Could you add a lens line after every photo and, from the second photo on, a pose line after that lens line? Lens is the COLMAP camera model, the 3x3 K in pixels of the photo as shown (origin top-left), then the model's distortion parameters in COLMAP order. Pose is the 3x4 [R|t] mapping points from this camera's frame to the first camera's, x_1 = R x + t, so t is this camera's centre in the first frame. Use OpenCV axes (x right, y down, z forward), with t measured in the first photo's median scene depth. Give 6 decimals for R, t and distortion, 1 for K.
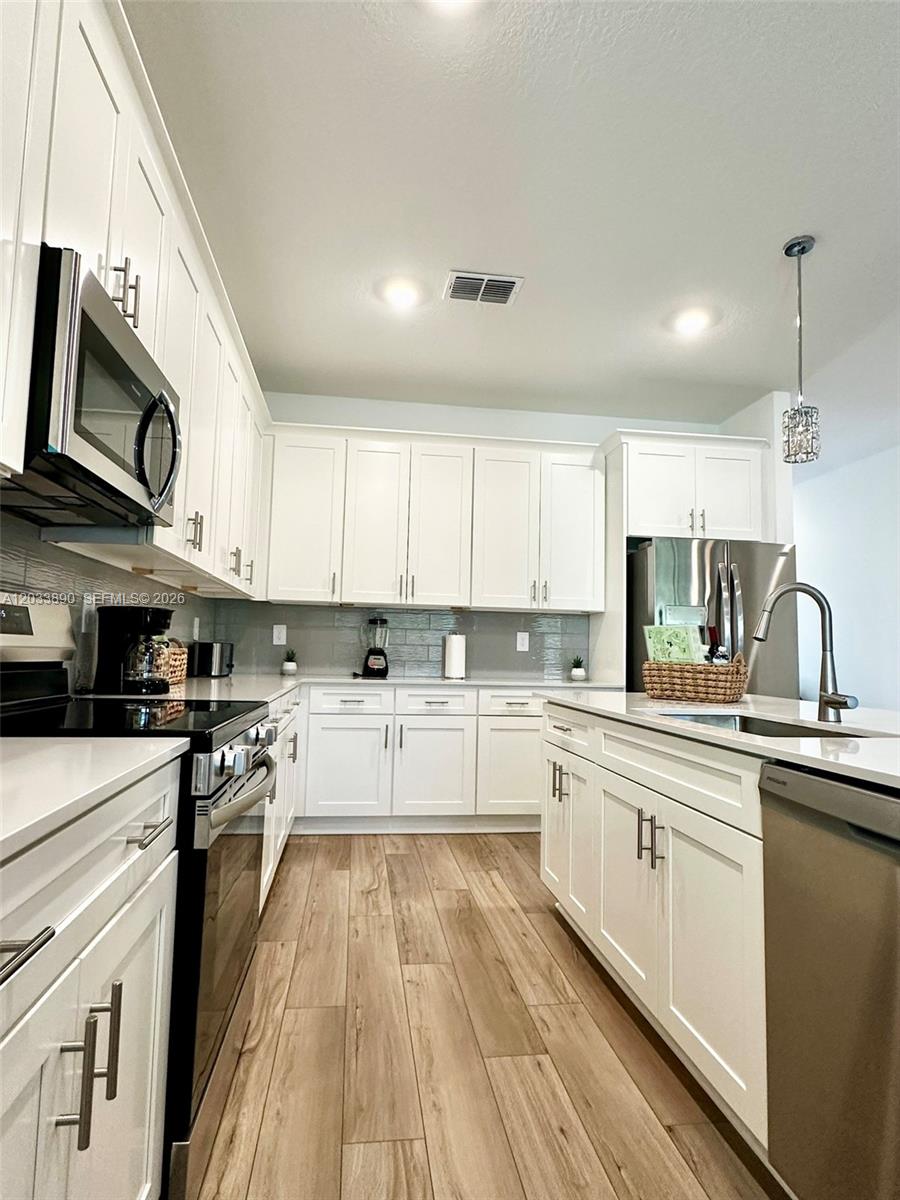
lens RADIAL K [[644.9, 0, 444.4], [0, 644.9, 601.1], [0, 0, 1]] dist [-0.002663, 0.002041]
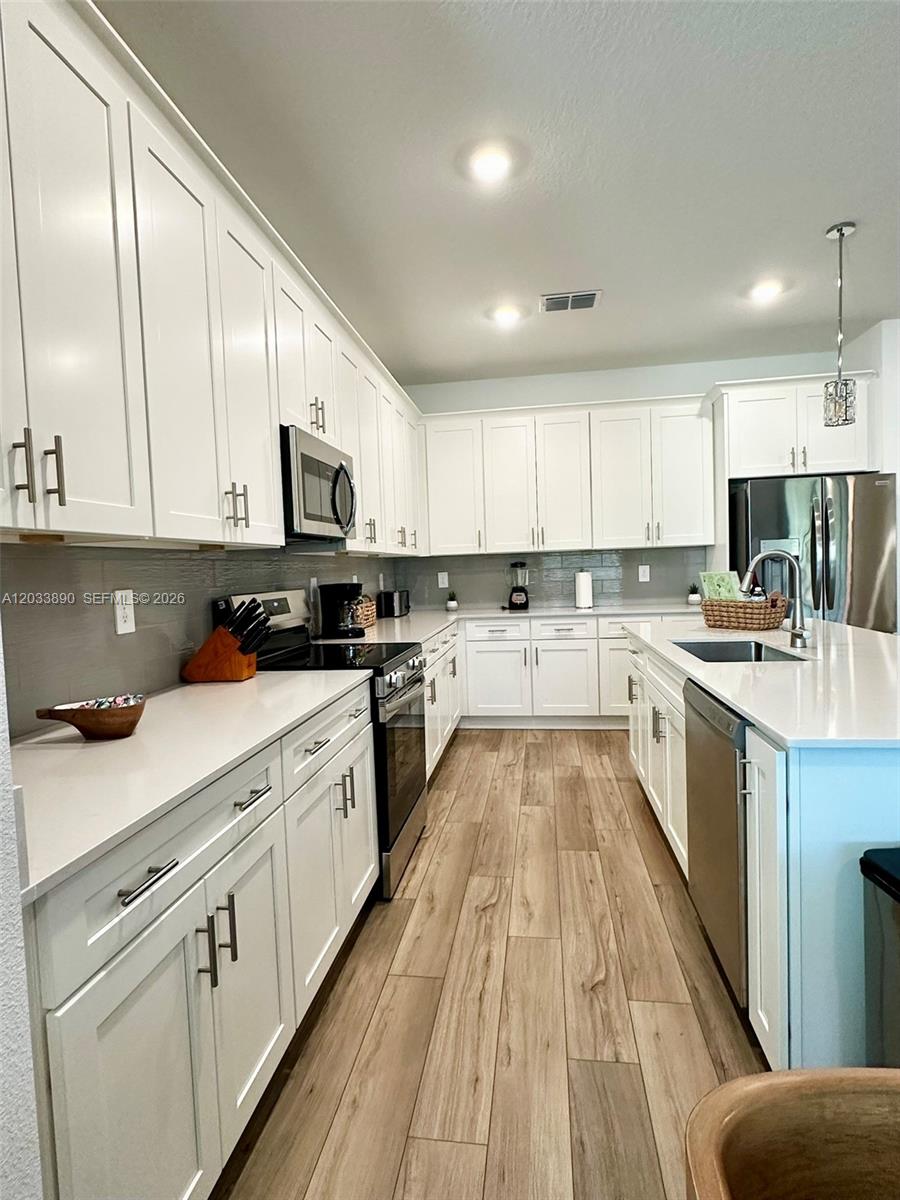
lens RADIAL K [[644.9, 0, 451.8], [0, 644.9, 601.0], [0, 0, 1]] dist [-0.002663, 0.002041]
pose [[0.960950, -0.043316, -0.273309, 0.179800], [0.079507, 0.989247, 0.122759, -0.101660], [0.265053, -0.139695, 0.954061, -0.370481]]
